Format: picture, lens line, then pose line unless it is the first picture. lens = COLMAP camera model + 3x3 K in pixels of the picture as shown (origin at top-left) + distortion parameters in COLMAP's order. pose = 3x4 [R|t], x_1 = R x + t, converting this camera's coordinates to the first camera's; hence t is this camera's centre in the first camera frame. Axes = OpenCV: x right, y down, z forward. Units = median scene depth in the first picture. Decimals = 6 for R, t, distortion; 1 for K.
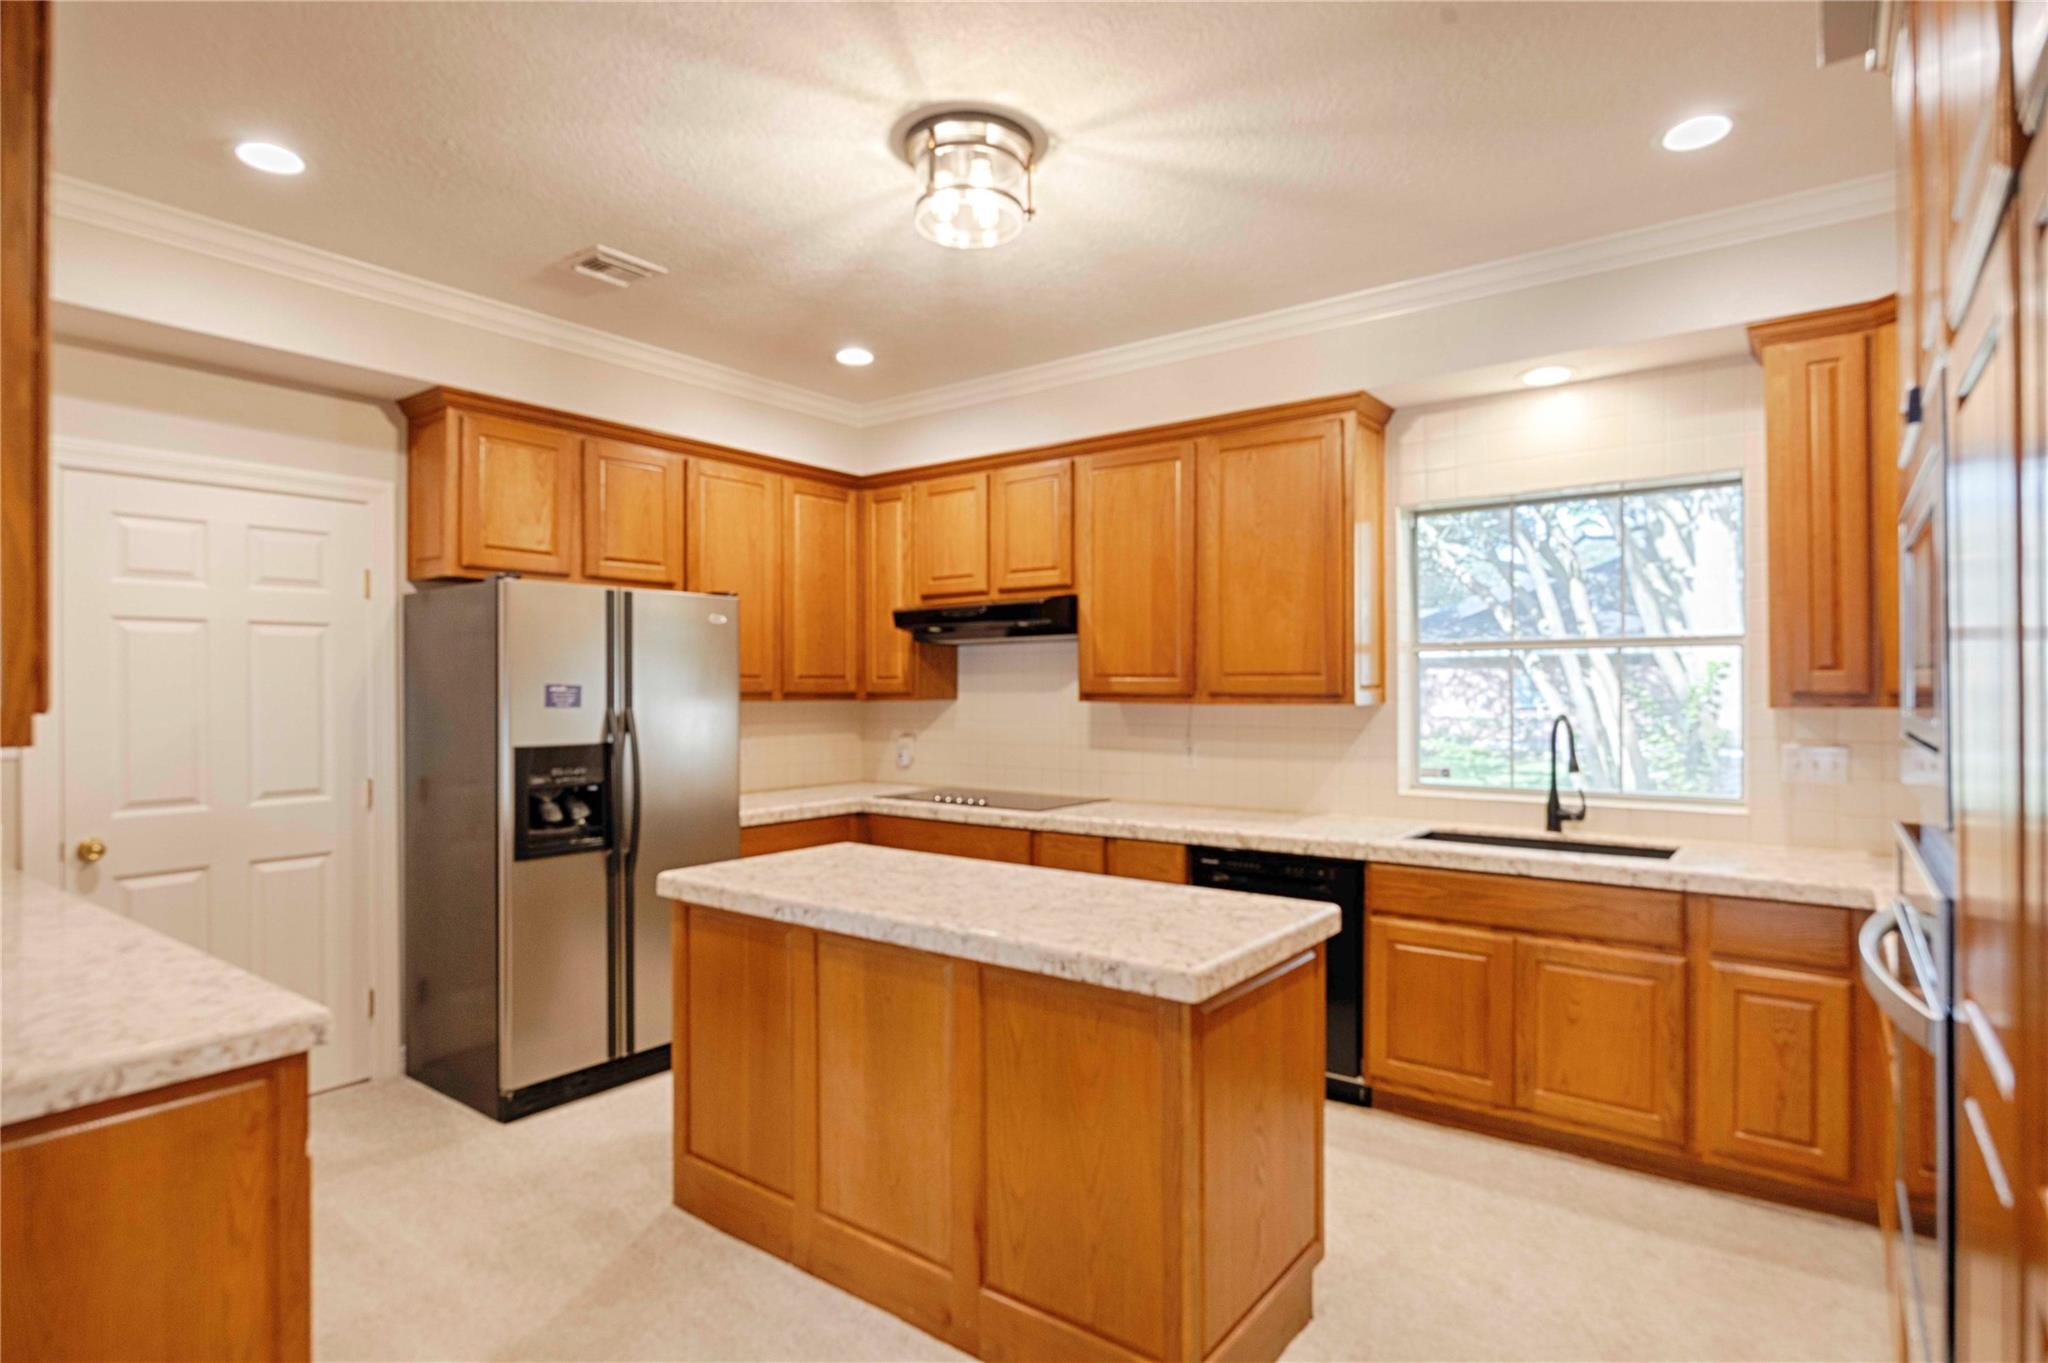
lens RADIAL K [[1055.5, 0, 1040.2], [0, 1055.5, 681.9], [0, 0, 1]] dist [-0.001677, -0.000162]
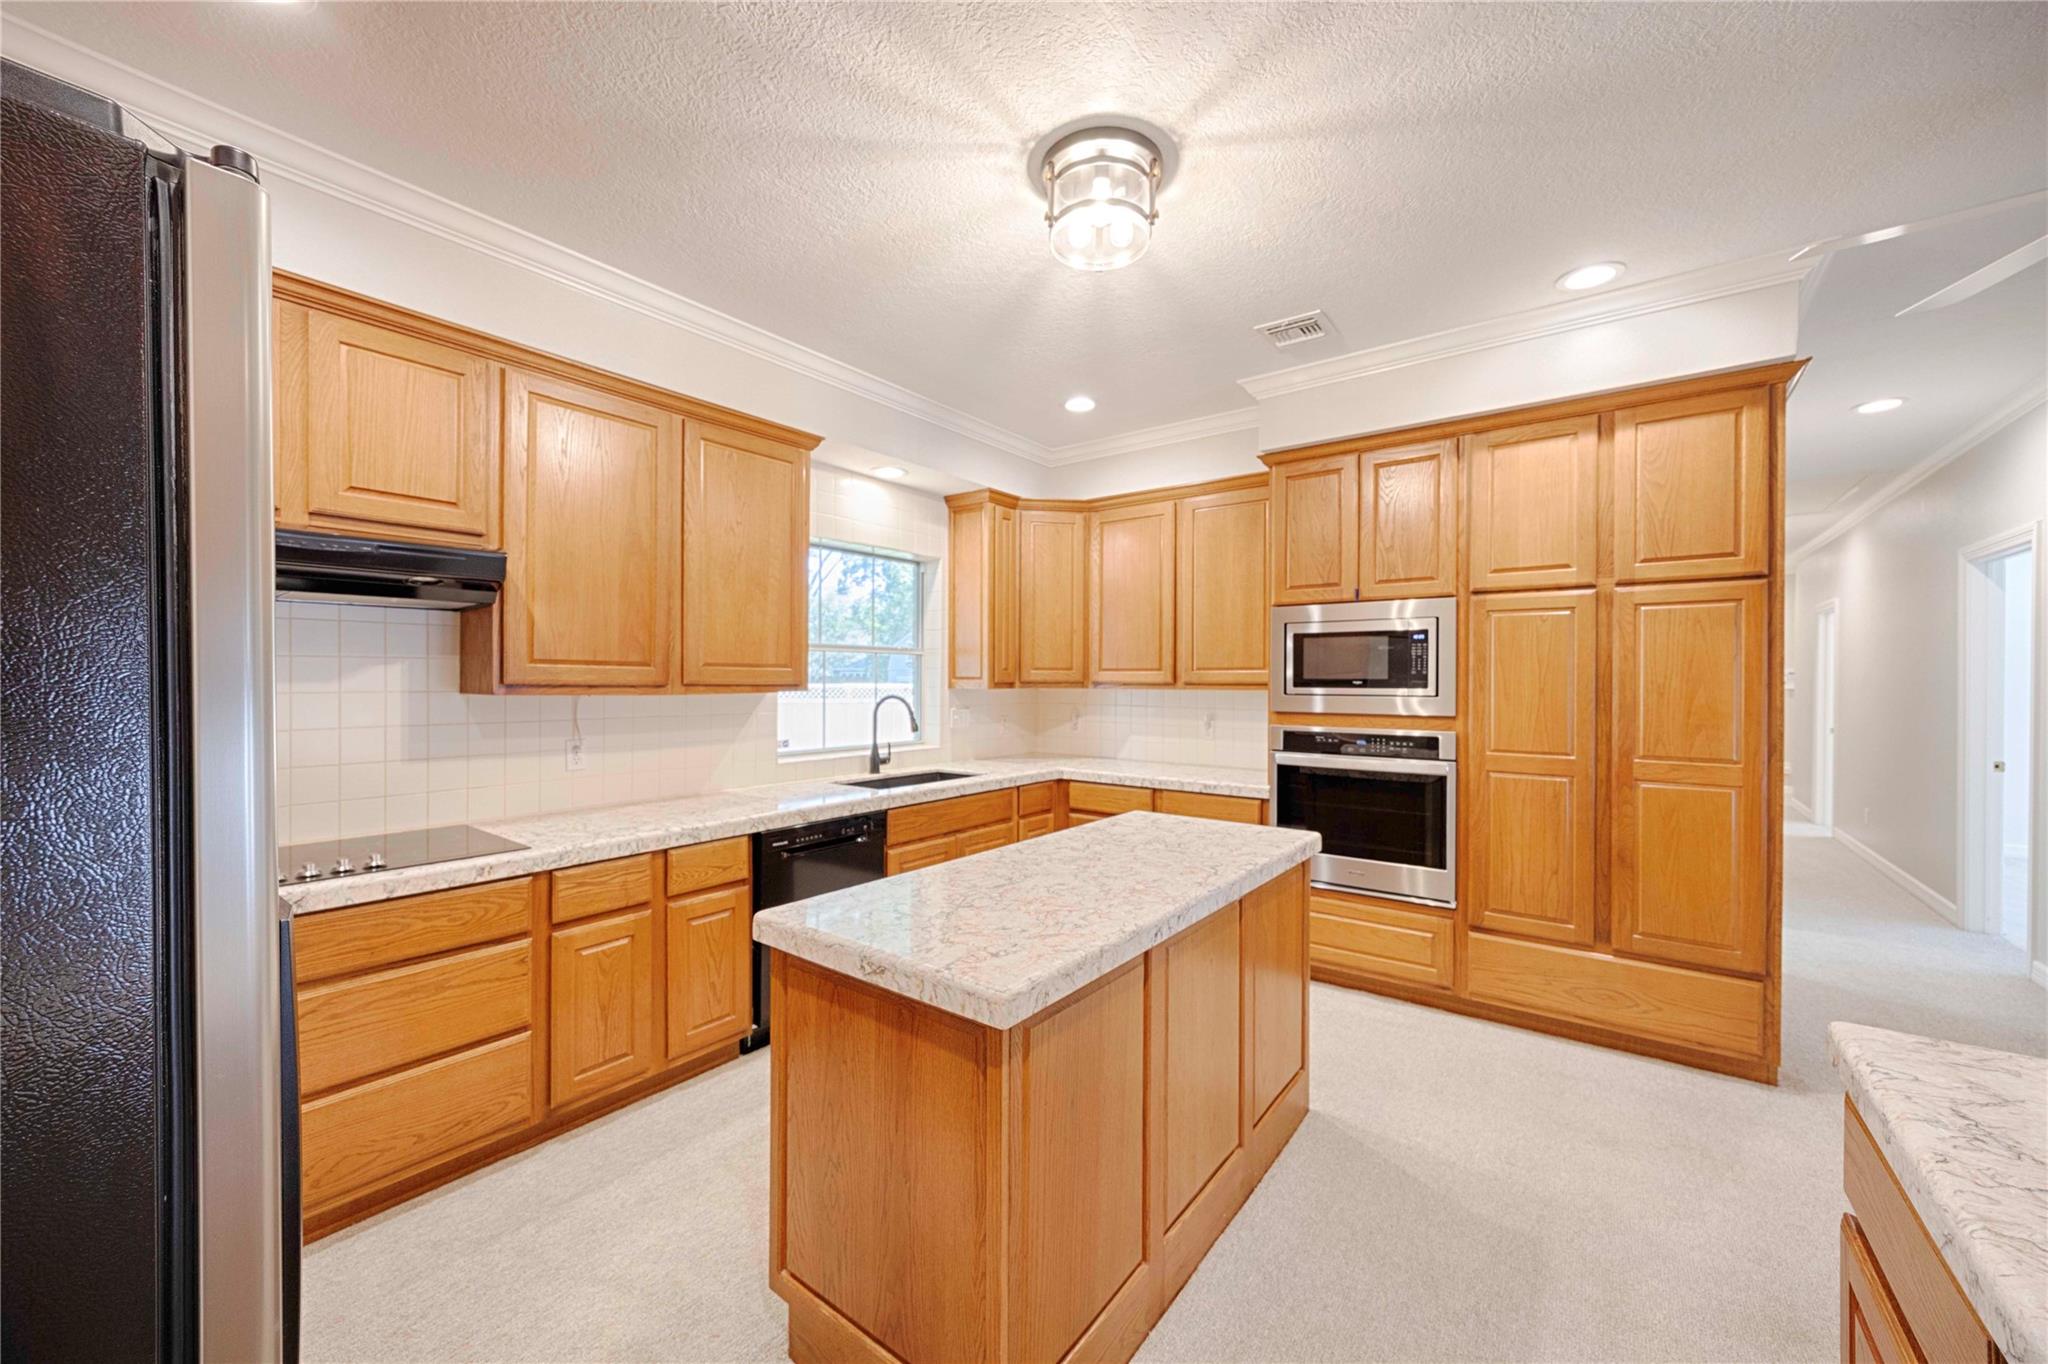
lens RADIAL K [[778.5, 0, 1031.4], [0, 778.5, 681.5], [0, 0, 1]] dist [-0.001514, -0.000173]
pose [[0.007132, -0.000678, 0.999974, -0.620202], [-0.008671, 0.999962, 0.000740, 0.006877], [-0.999937, -0.008676, 0.007126, 0.759016]]
